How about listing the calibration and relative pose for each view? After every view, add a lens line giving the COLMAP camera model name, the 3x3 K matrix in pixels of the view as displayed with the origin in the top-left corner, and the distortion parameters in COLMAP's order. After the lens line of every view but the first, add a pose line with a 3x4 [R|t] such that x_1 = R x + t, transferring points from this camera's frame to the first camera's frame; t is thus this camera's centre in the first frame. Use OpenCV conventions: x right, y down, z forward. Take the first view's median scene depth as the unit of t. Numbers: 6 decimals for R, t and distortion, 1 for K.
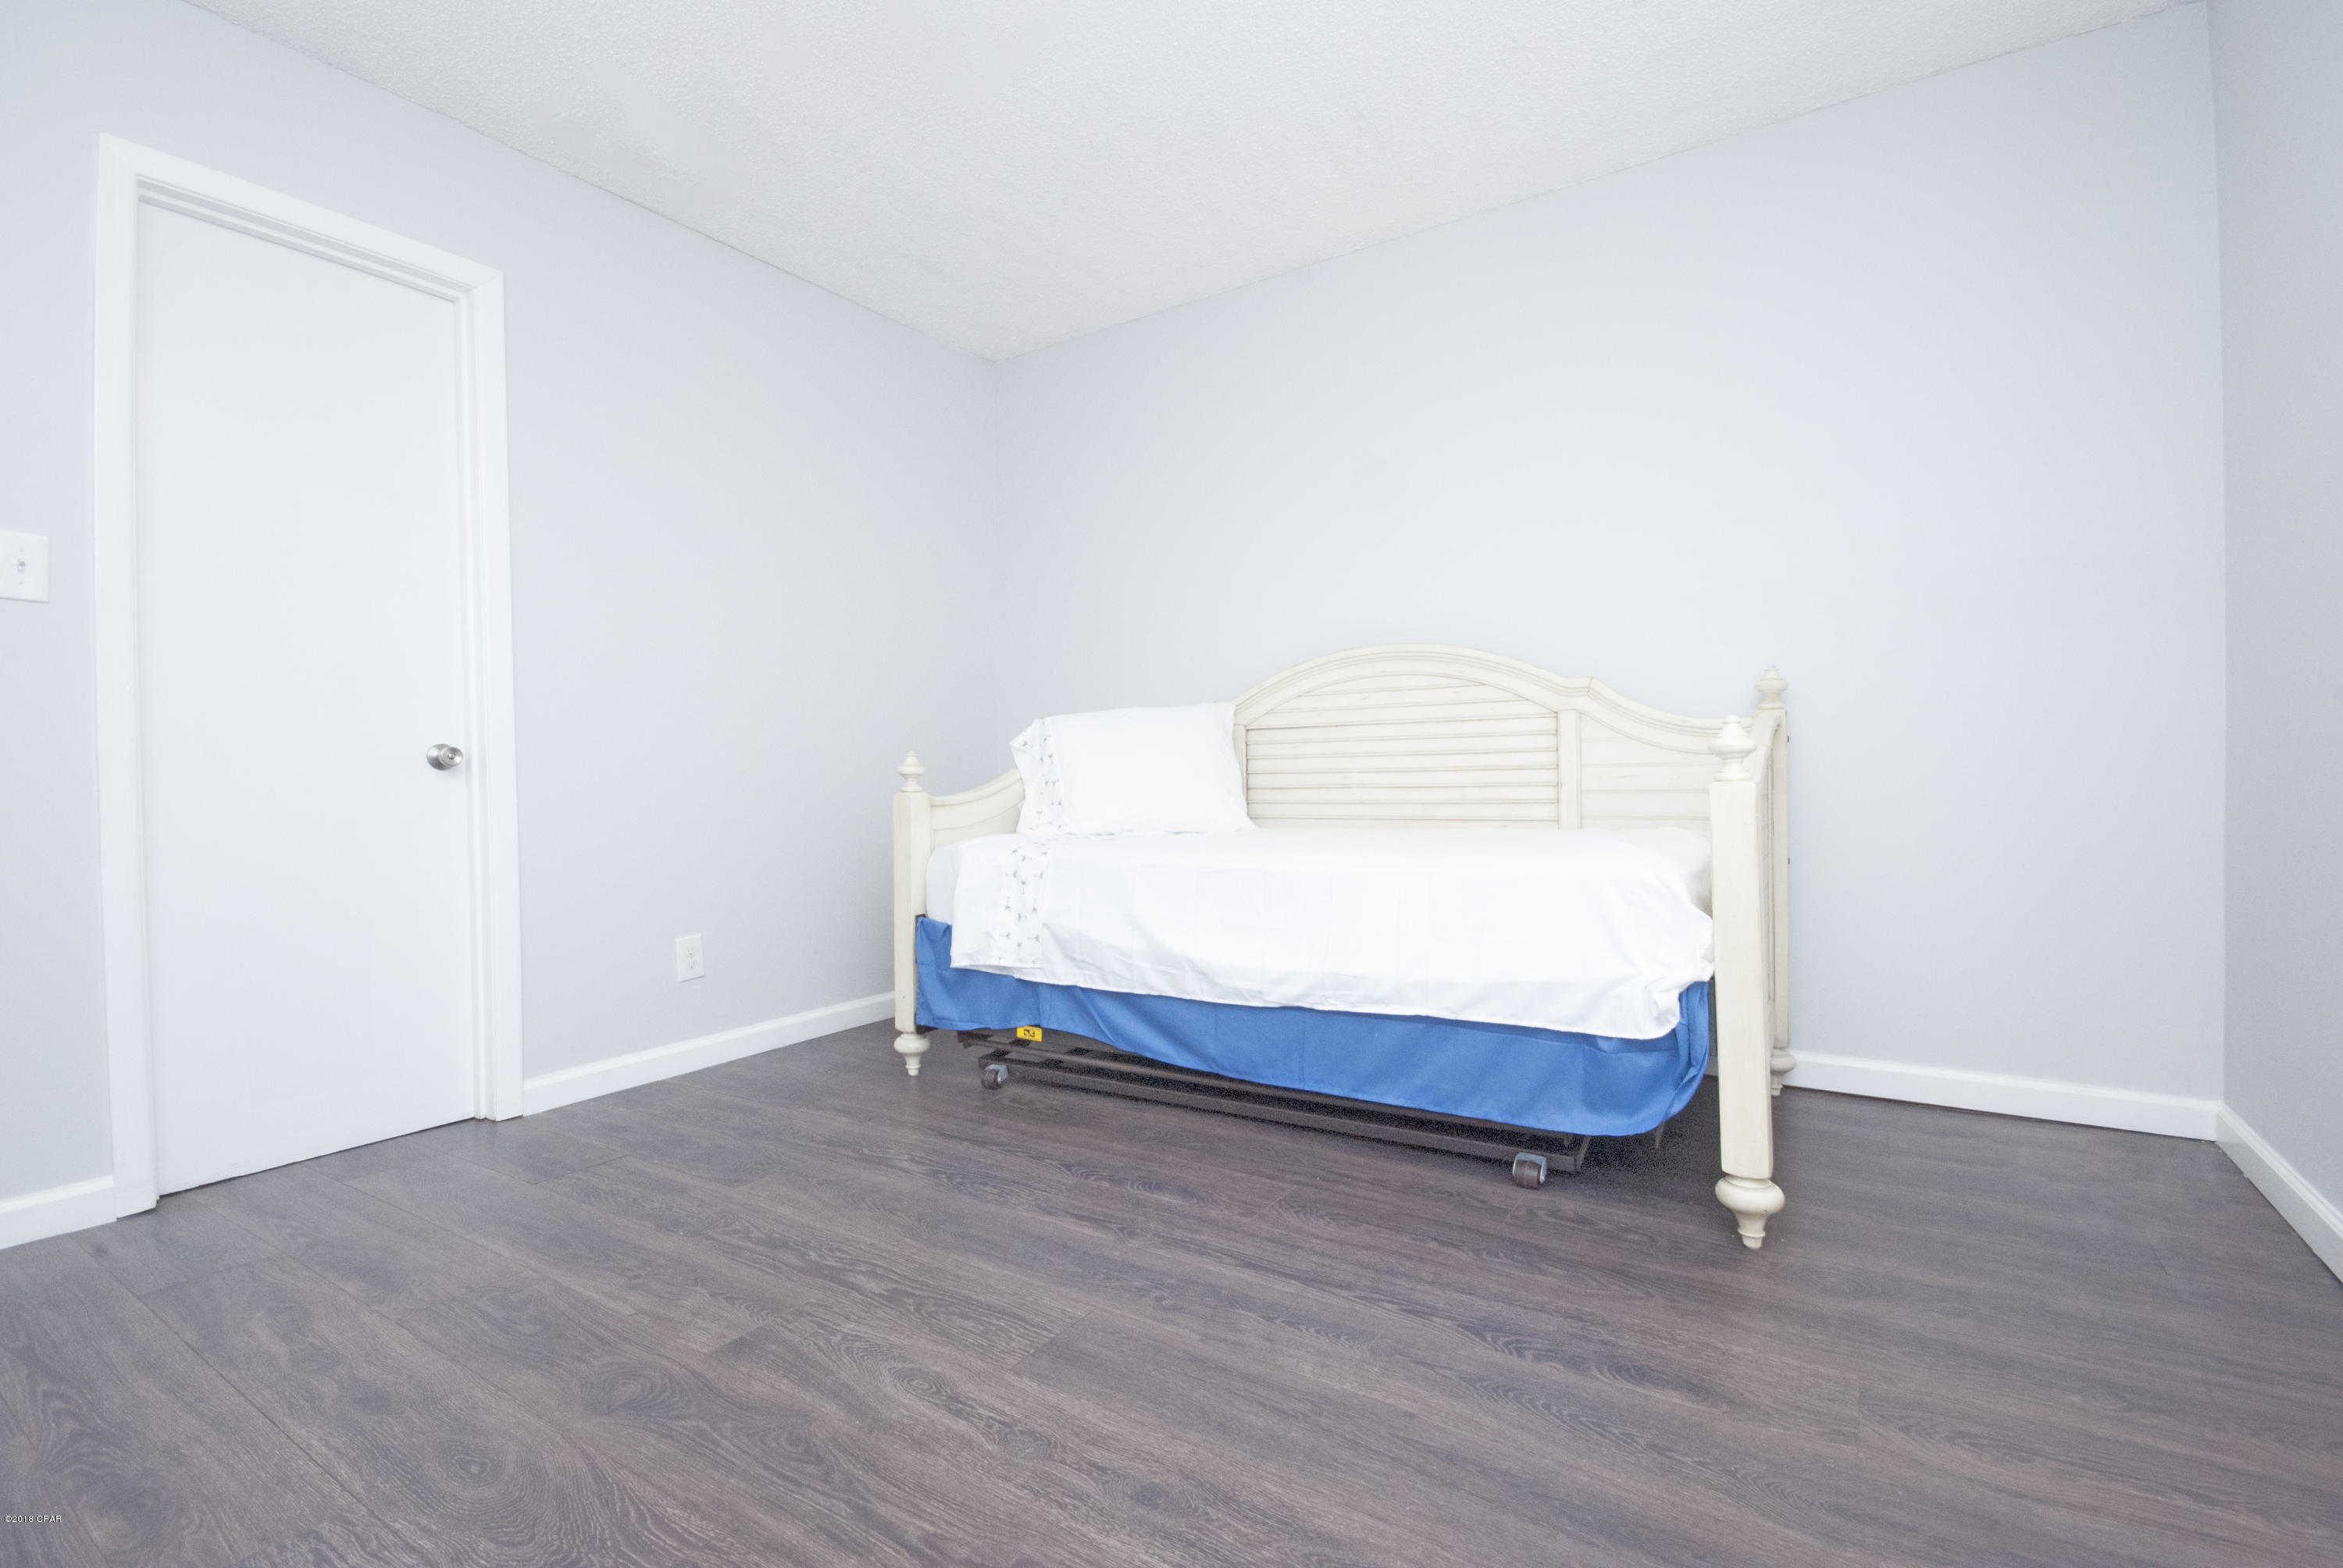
lens RADIAL K [[1031.3, 0, 1176.5], [0, 1031.3, 797.3], [0, 0, 1]] dist [0.000544, -0.004660]
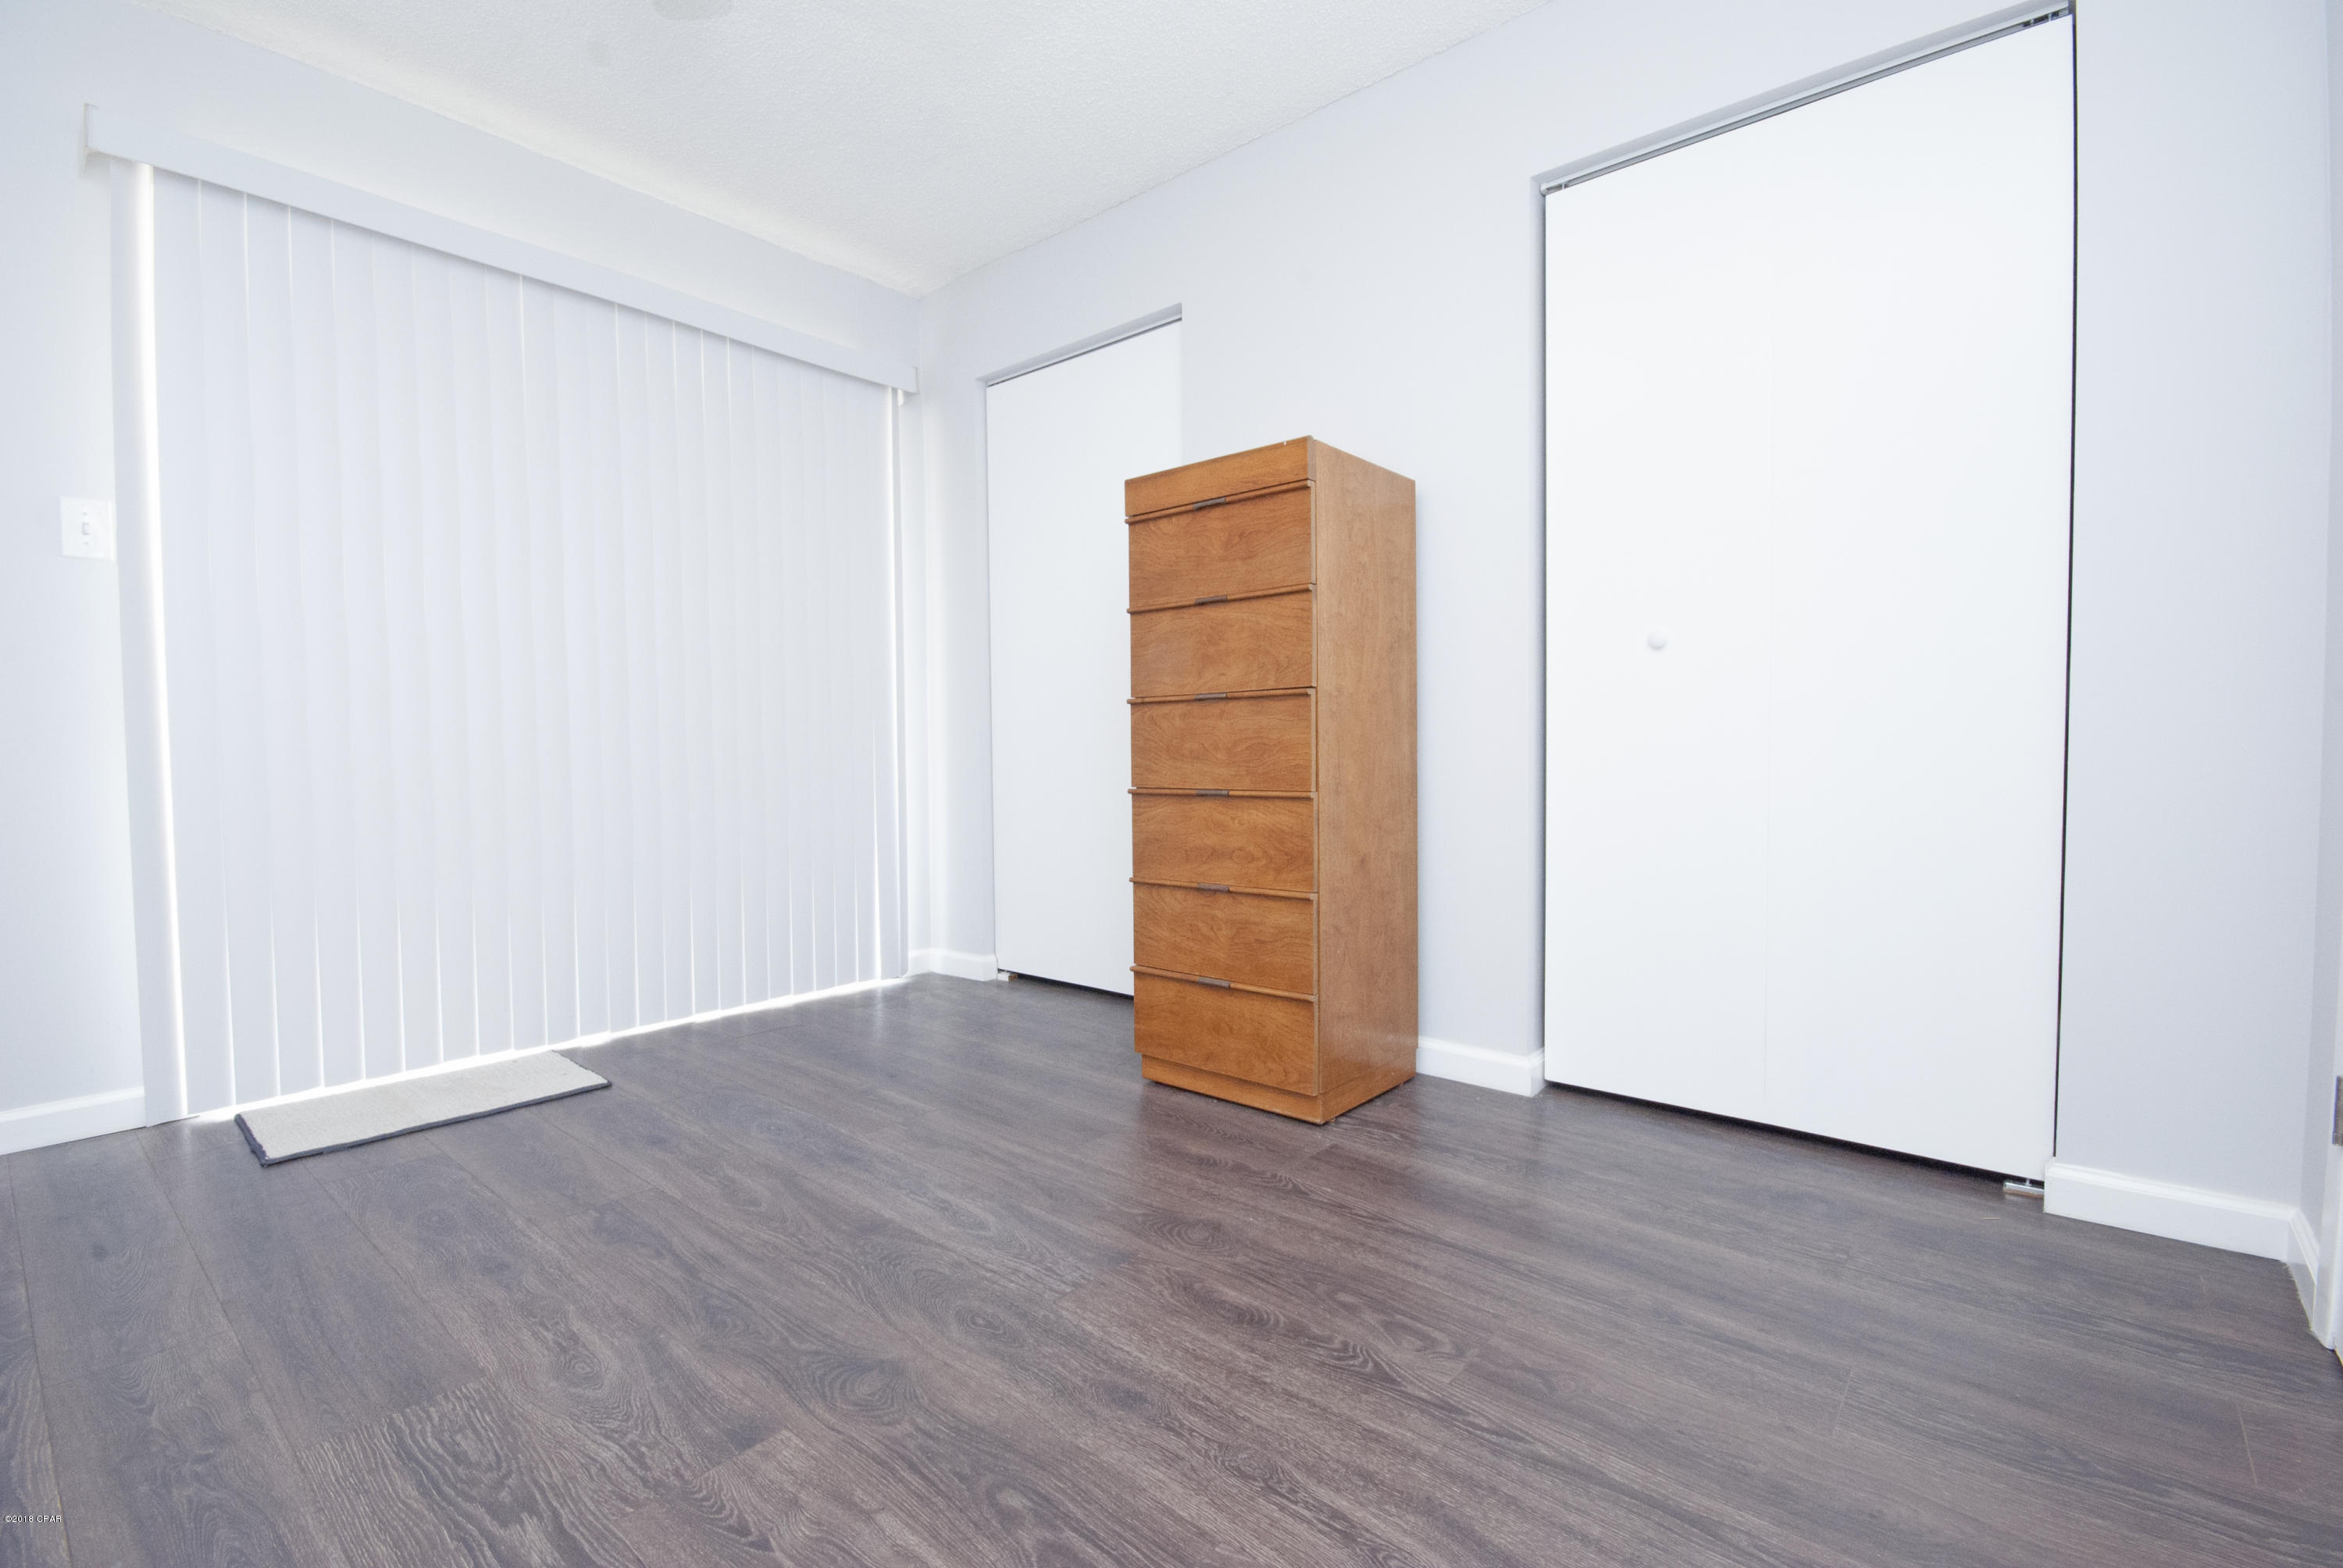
lens RADIAL K [[1031.3, 0, 1166.5], [0, 1031.3, 774.3], [0, 0, 1]] dist [0.000544, -0.004660]
pose [[-0.991838, 0.020237, 0.125888, -0.691478], [0.026259, 0.998580, 0.046356, -0.018861], [-0.124771, 0.049284, -0.990961, 1.386471]]
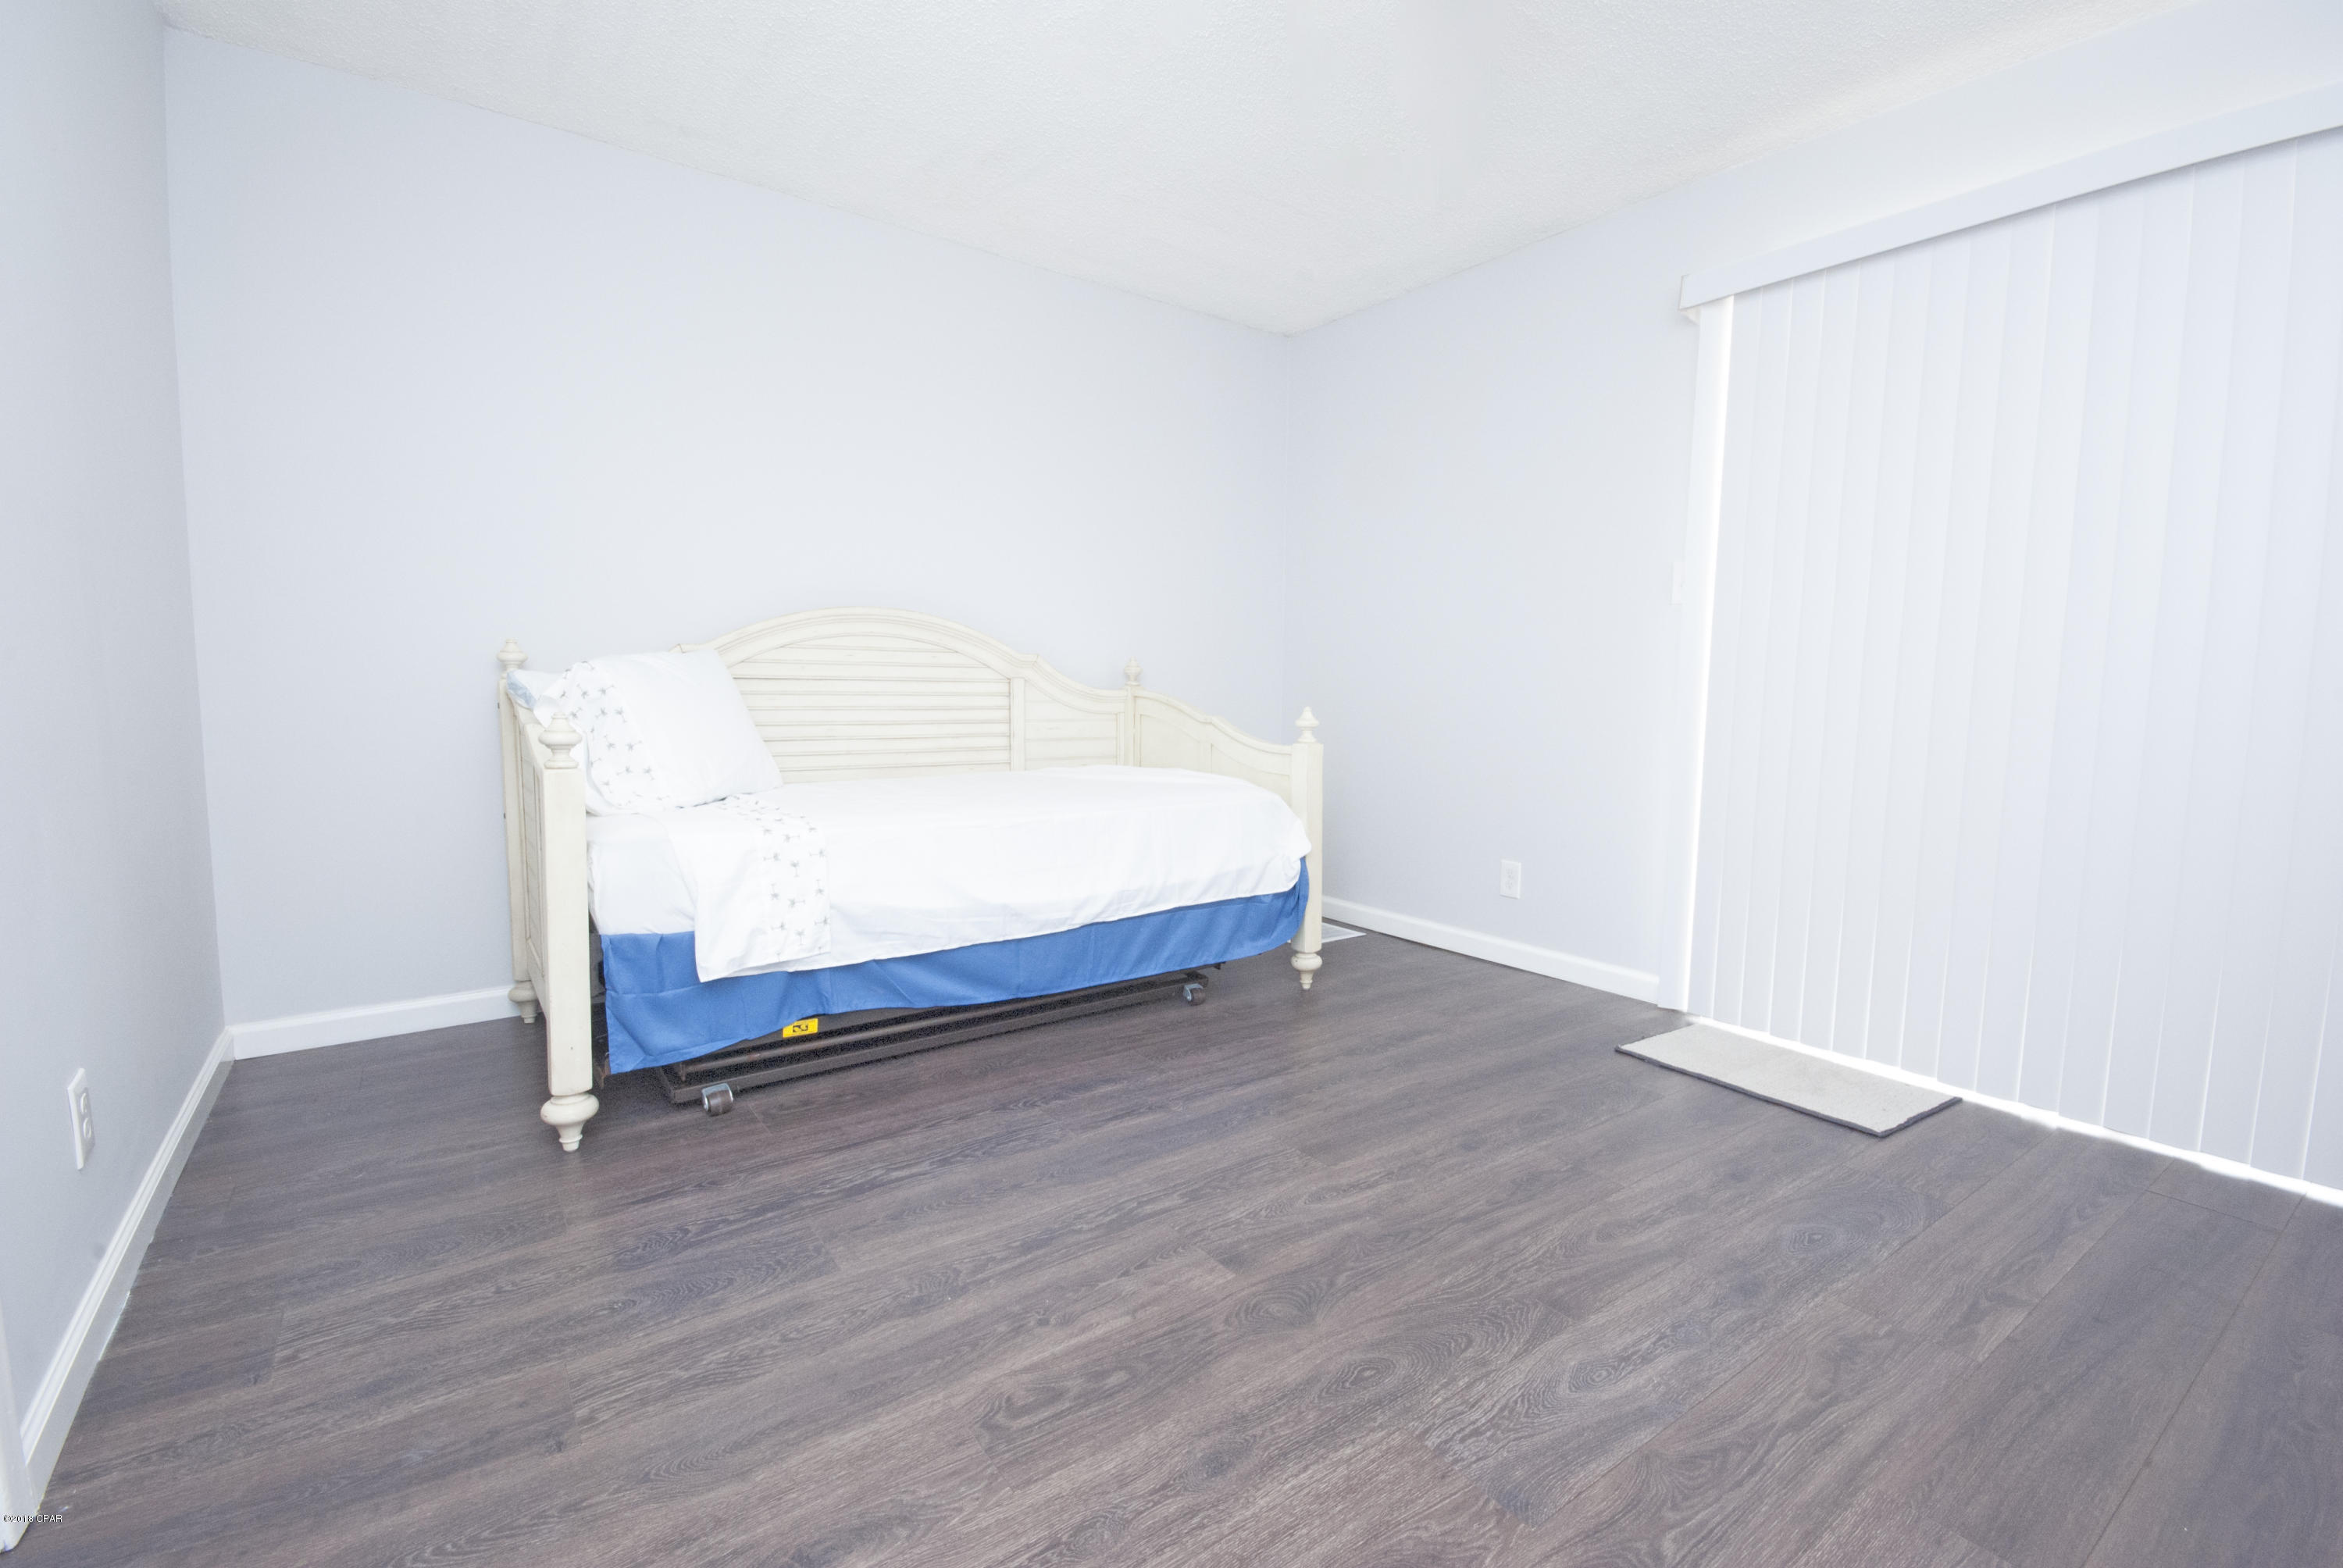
lens RADIAL K [[1031.3, 0, 1182.0], [0, 1031.3, 785.9], [0, 0, 1]] dist [0.000544, -0.004660]
pose [[0.356330, -0.068989, 0.931810, -1.186101], [-0.002012, 0.997211, 0.074601, -0.071182], [-0.934358, -0.028457, 0.355197, 0.521071]]
